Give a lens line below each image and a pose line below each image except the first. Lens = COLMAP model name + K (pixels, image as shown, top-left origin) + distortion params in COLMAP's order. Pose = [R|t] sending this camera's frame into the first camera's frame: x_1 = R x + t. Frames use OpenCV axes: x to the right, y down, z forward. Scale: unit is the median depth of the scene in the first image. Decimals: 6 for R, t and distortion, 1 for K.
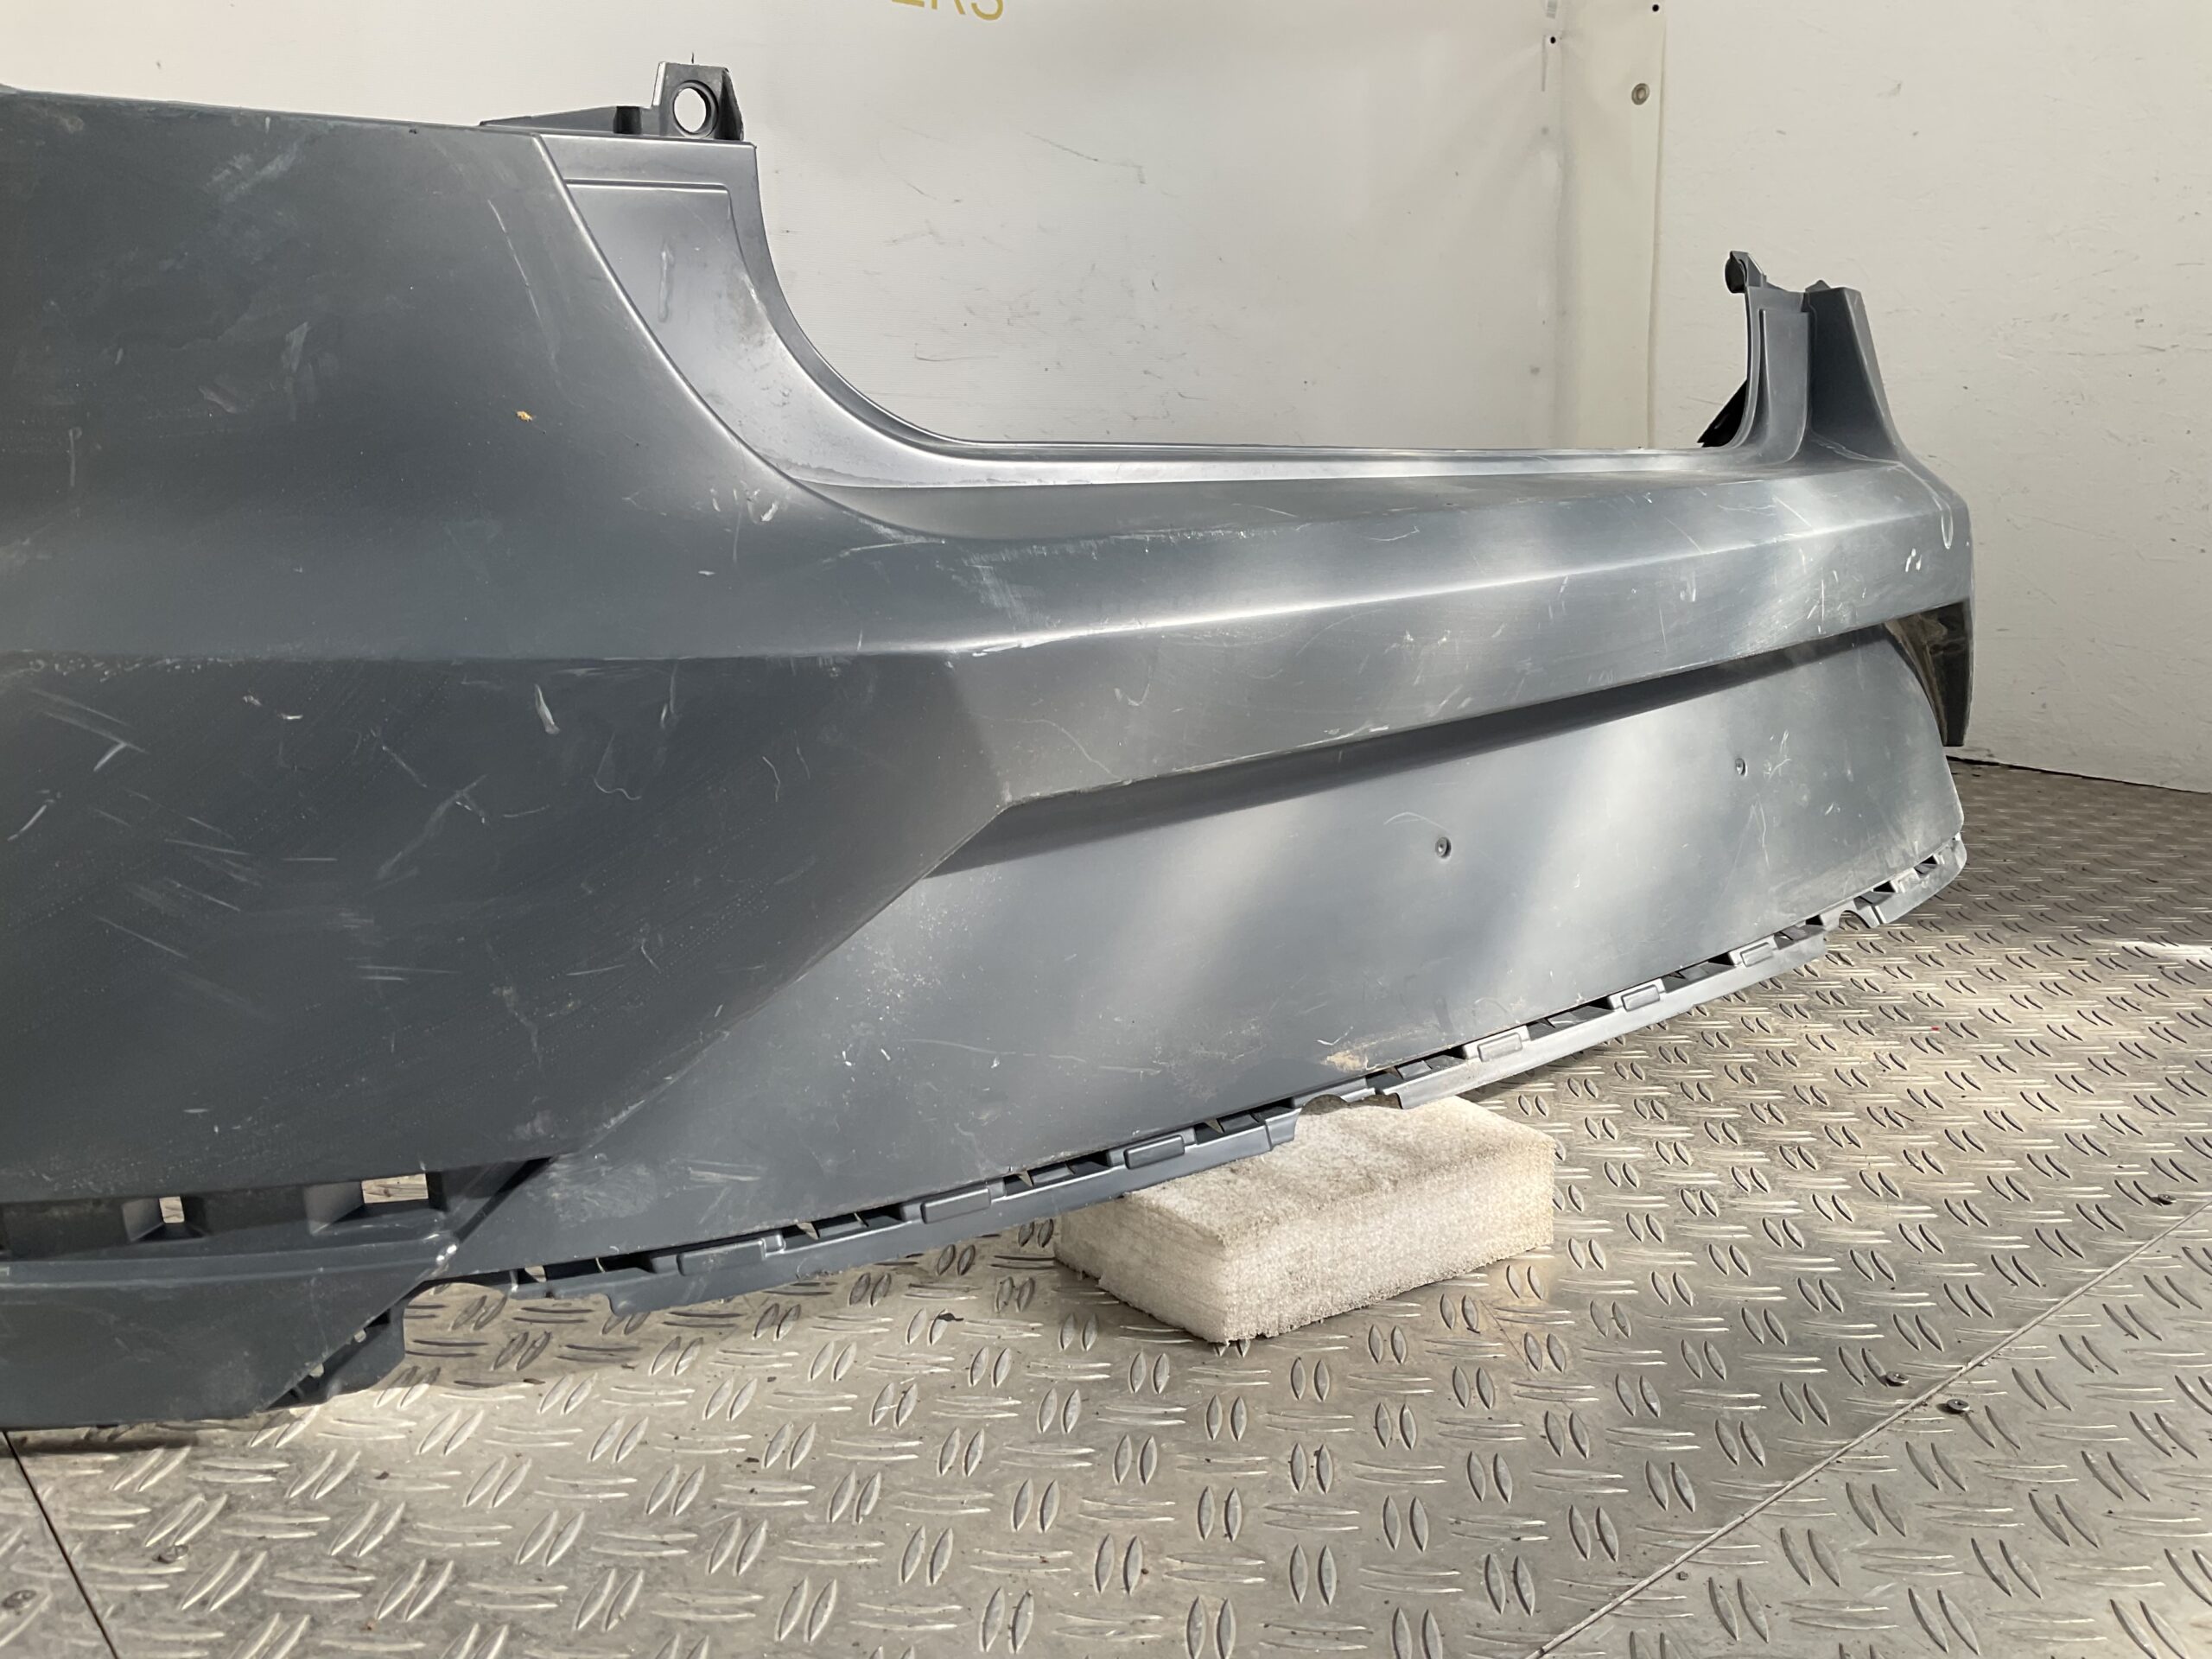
lens RADIAL K [[1832.0, 0, 1106.0], [0, 1832.0, 829.5], [0, 0, 1]] dist [0.114523, -0.229071]
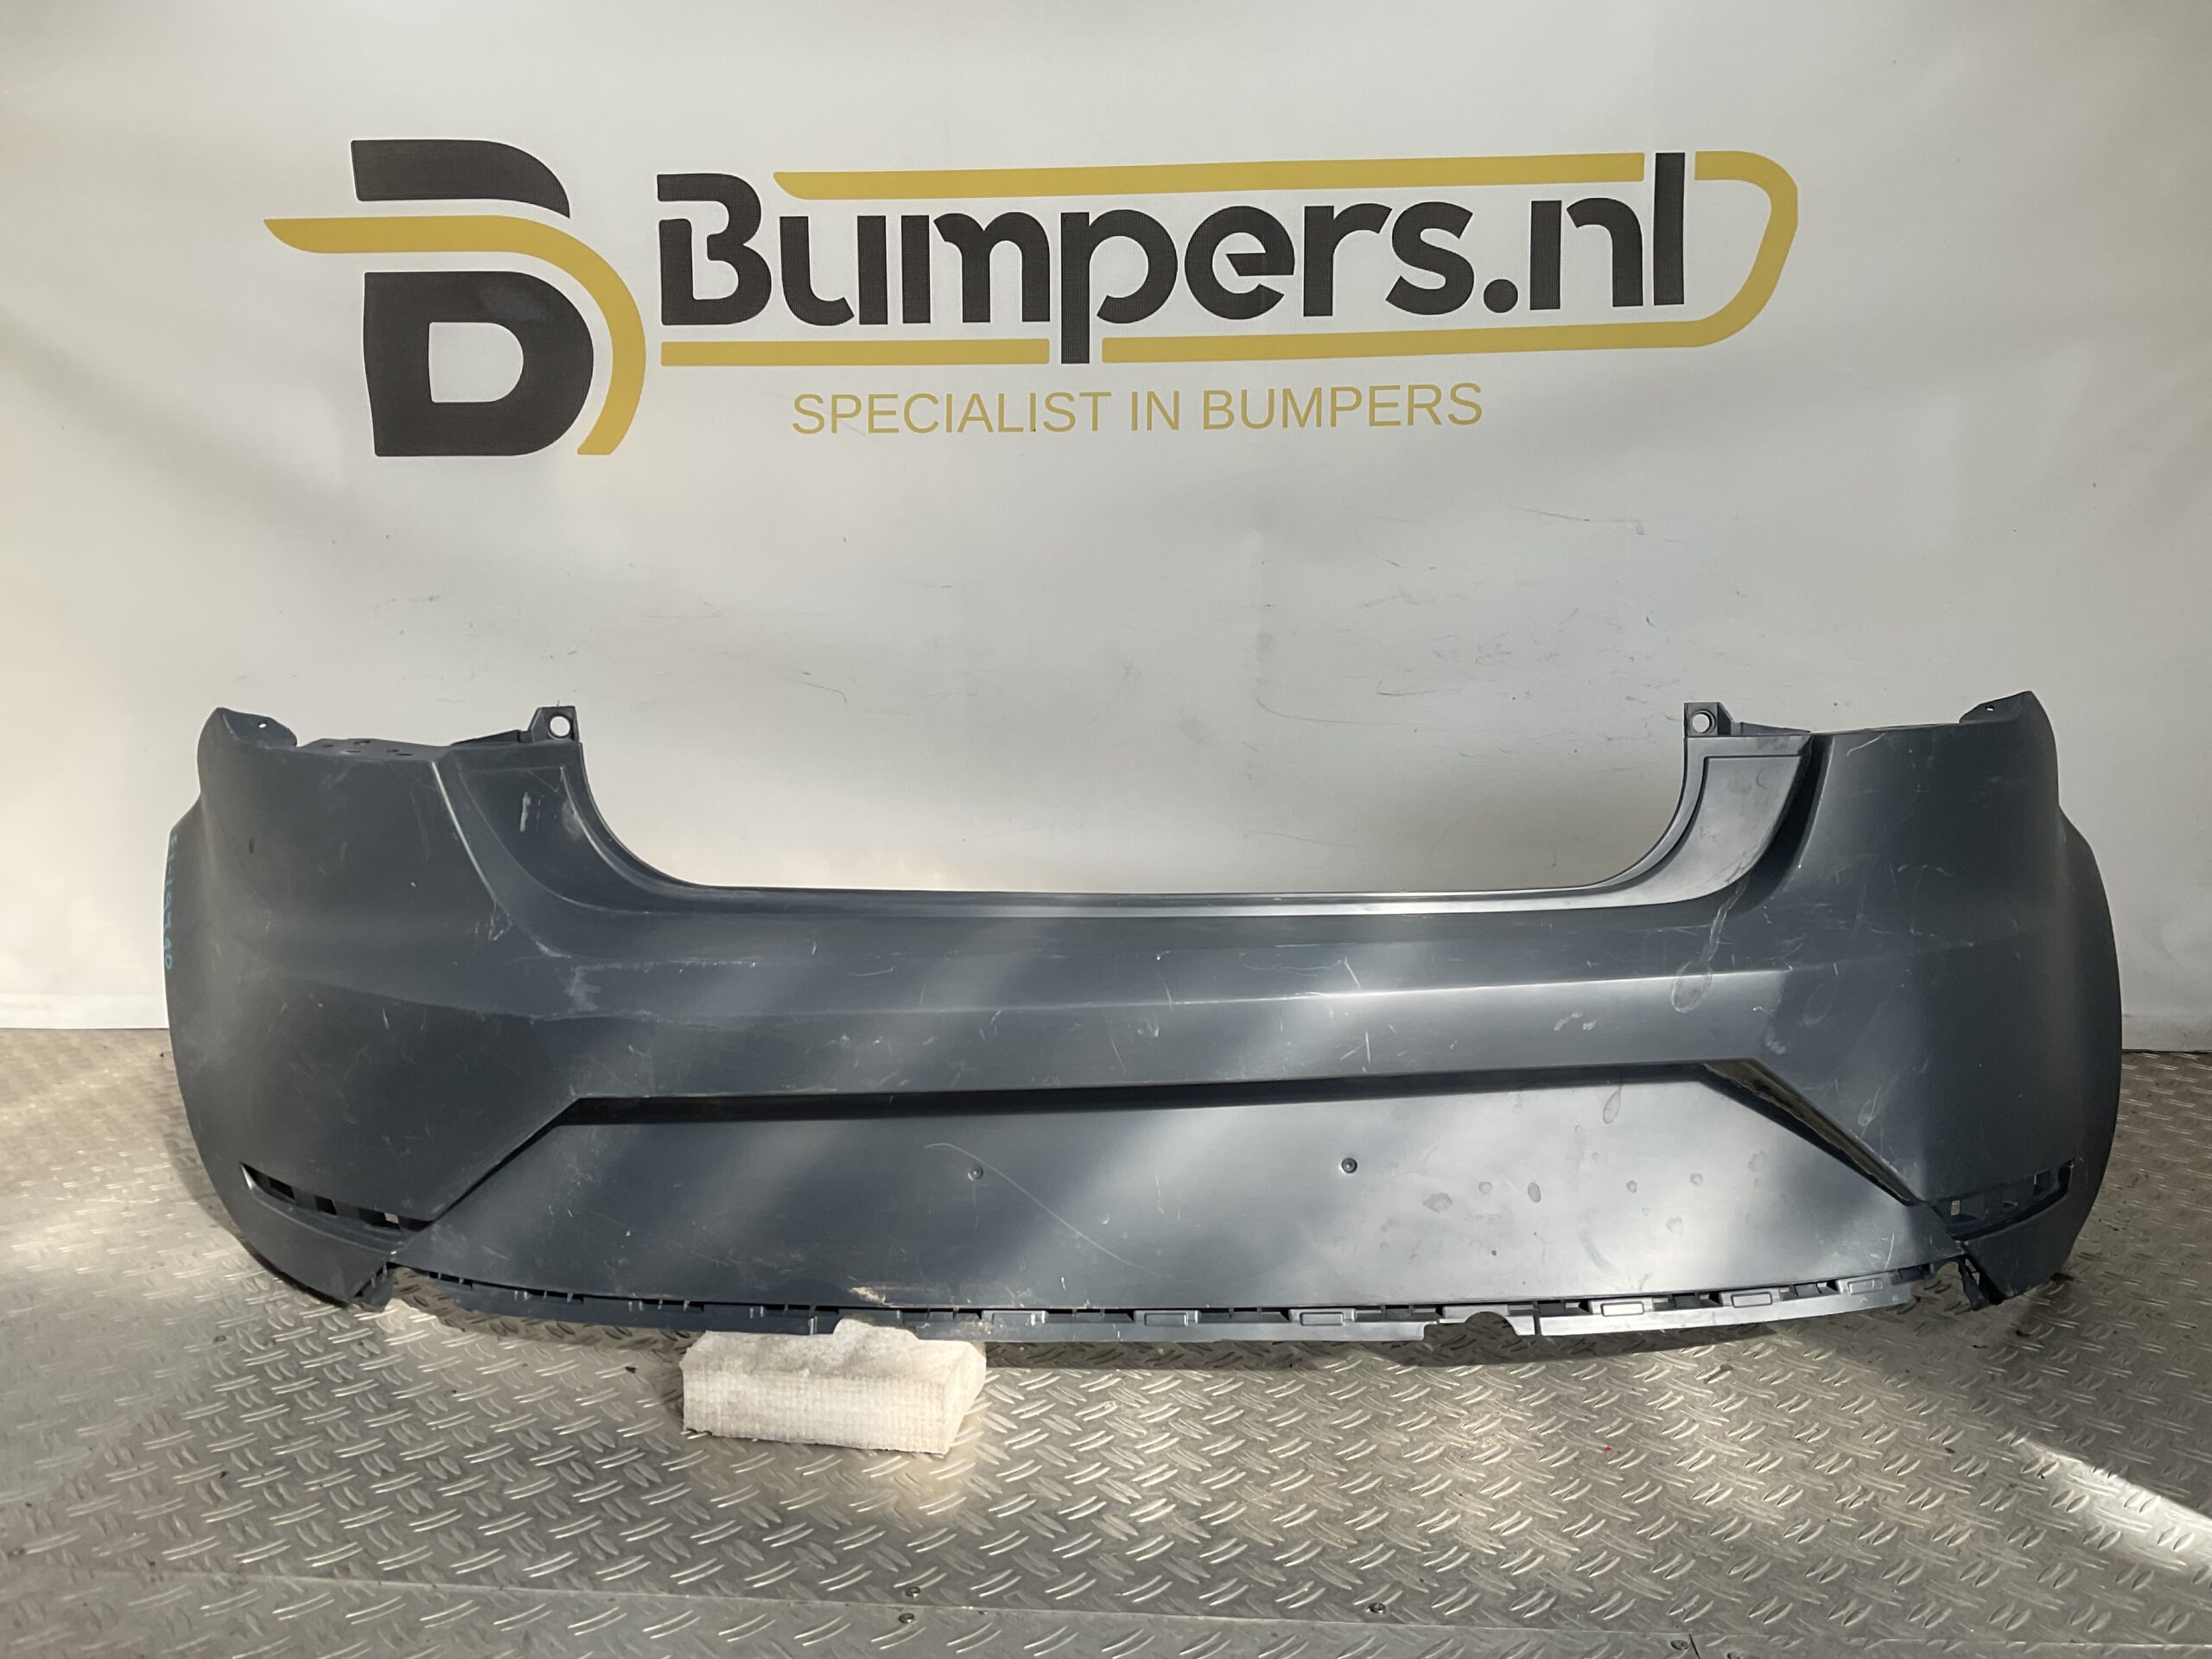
lens RADIAL K [[1832.0, 0, 1106.0], [0, 1832.0, 829.5], [0, 0, 1]] dist [0.114523, -0.229071]
pose [[0.715333, 0.098525, -0.691803, 1.502409], [-0.138641, 0.990340, -0.002314, -0.329459], [0.684892, 0.097568, 0.722083, -0.039390]]
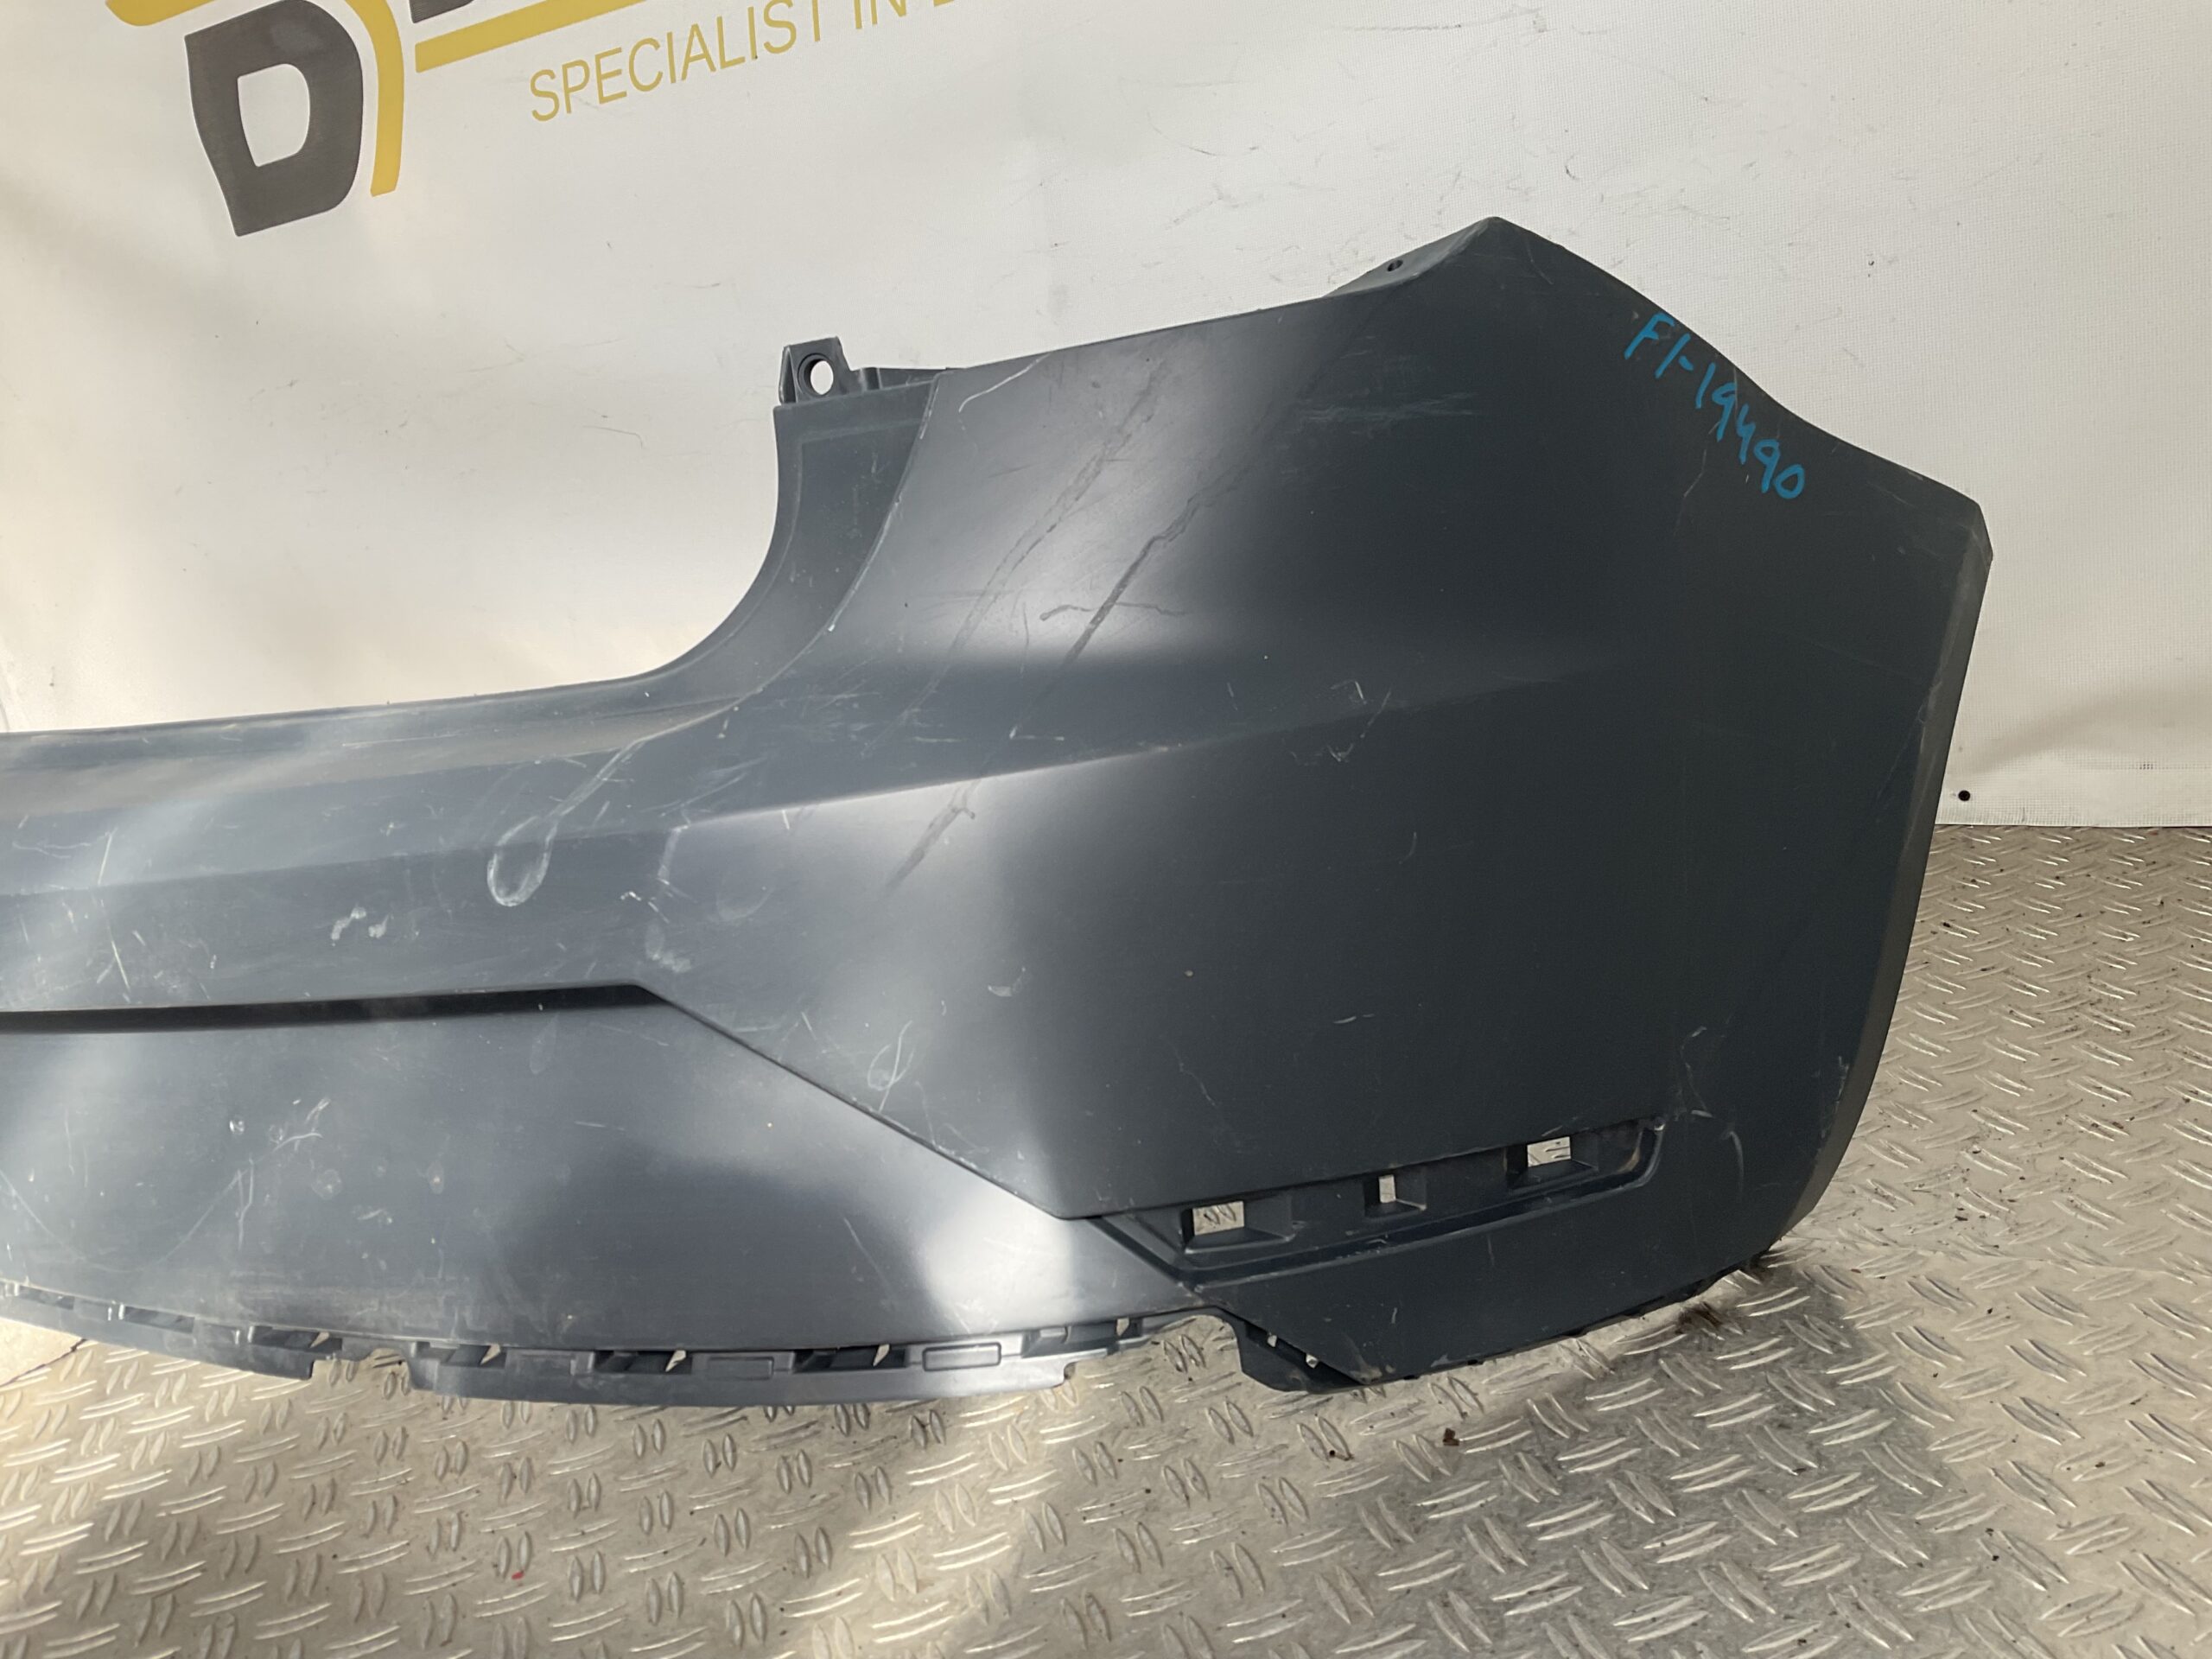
lens RADIAL K [[1795.6, 0, 1108.0], [0, 1795.6, 839.8], [0, 0, 1]] dist [0.078427, -0.132430]
pose [[0.337133, 0.204732, -0.918927, 1.712086], [-0.032079, 0.978000, 0.206124, -0.485617], [0.940910, -0.040013, 0.336284, 1.560639]]
